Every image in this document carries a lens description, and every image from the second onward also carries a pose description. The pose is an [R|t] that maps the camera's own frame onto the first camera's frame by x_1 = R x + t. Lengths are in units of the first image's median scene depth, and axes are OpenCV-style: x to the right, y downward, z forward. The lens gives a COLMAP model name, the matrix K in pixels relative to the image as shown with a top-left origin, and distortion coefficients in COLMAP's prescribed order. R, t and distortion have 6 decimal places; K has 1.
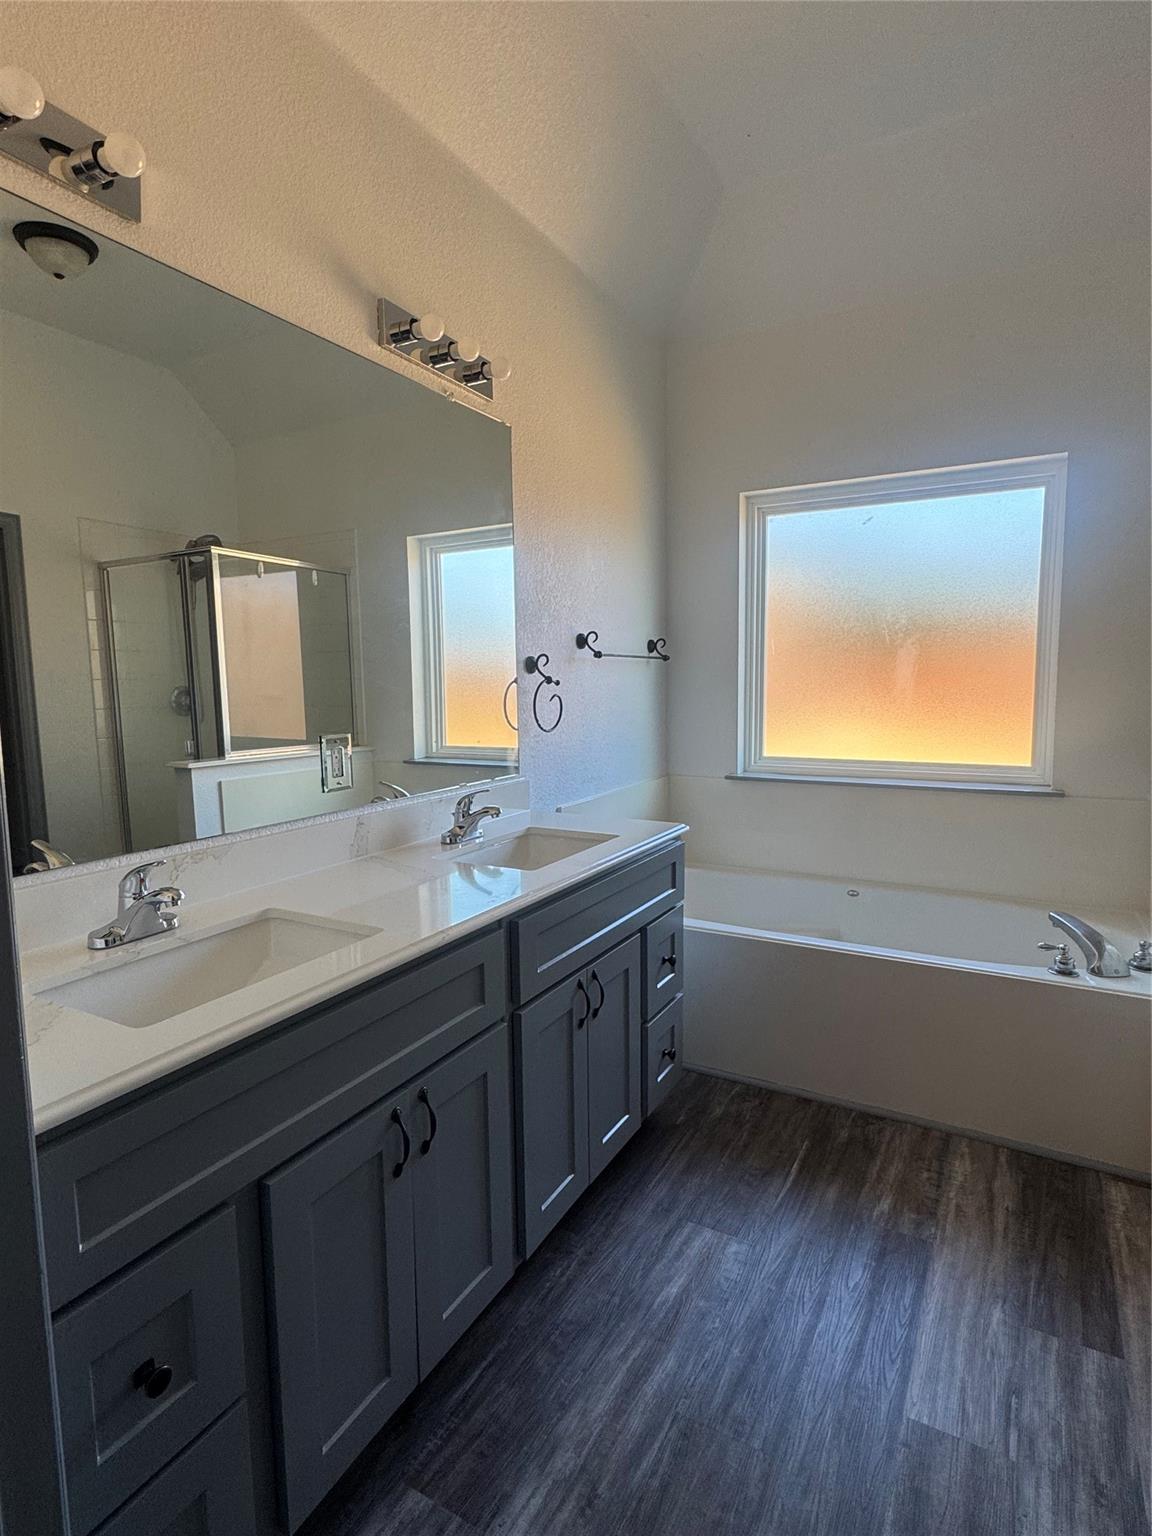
lens RADIAL K [[808.8, 0, 574.3], [0, 808.8, 767.6], [0, 0, 1]] dist [-0.005812, 0.000937]
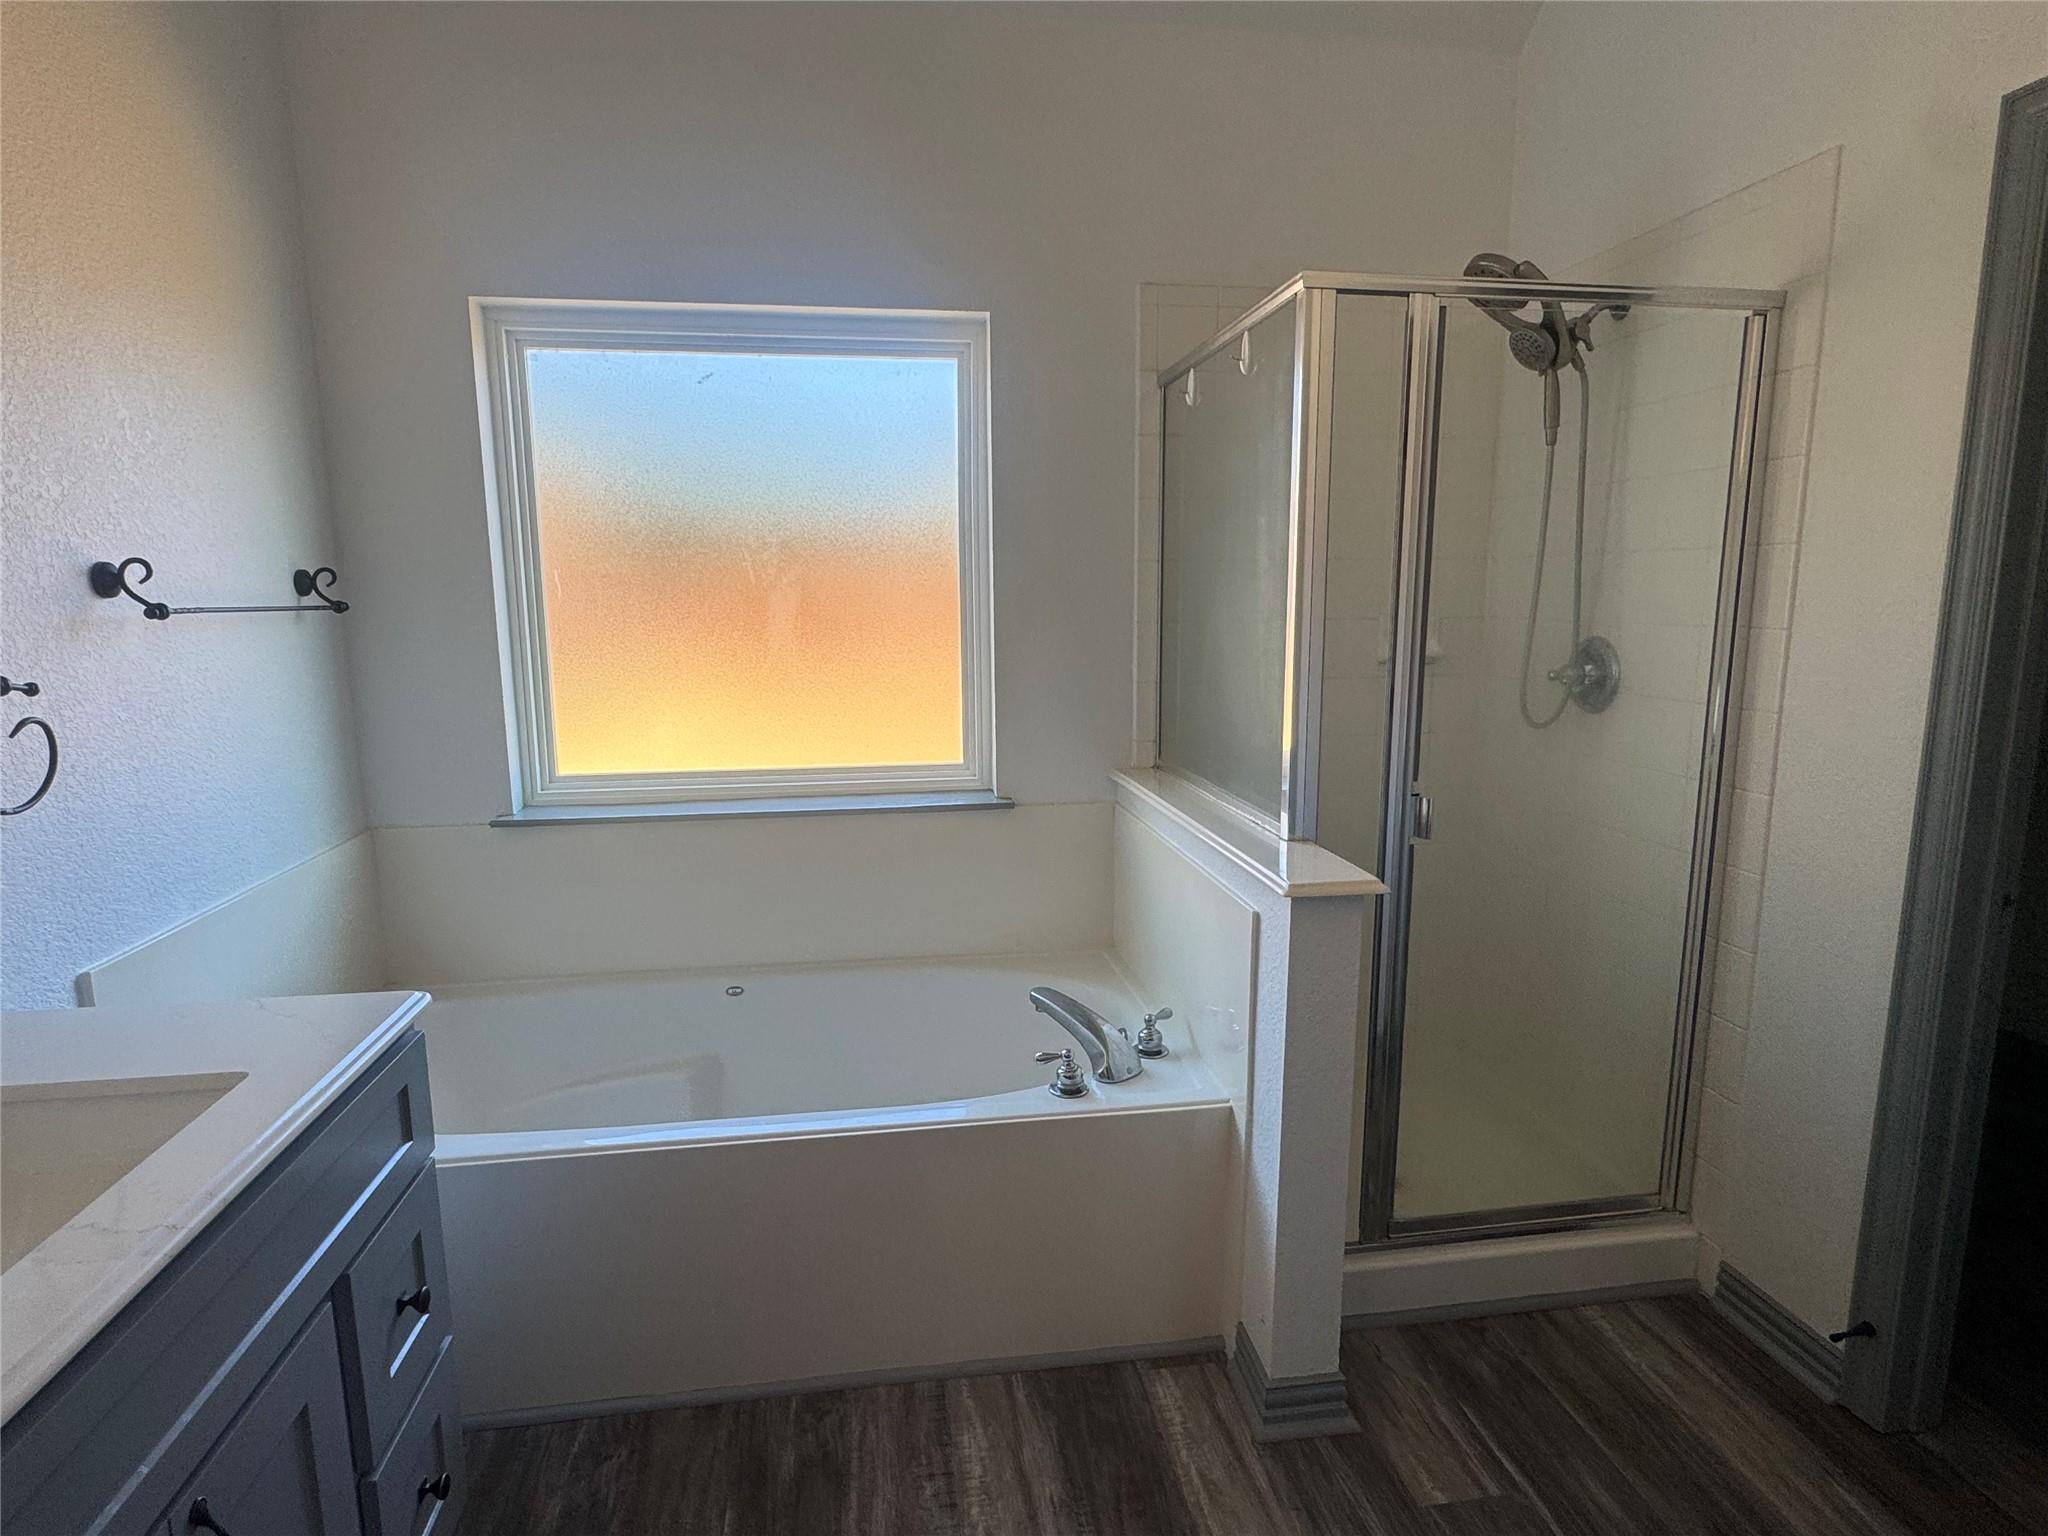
lens RADIAL K [[1078.3, 0, 1013.1], [0, 1078.3, 770.1], [0, 0, 1]] dist [-0.005812, 0.000937]
pose [[0.792197, -0.093884, 0.603001, 0.043721], [0.064169, 0.995433, 0.070681, -0.075946], [-0.606883, -0.017300, 0.794603, 0.291815]]
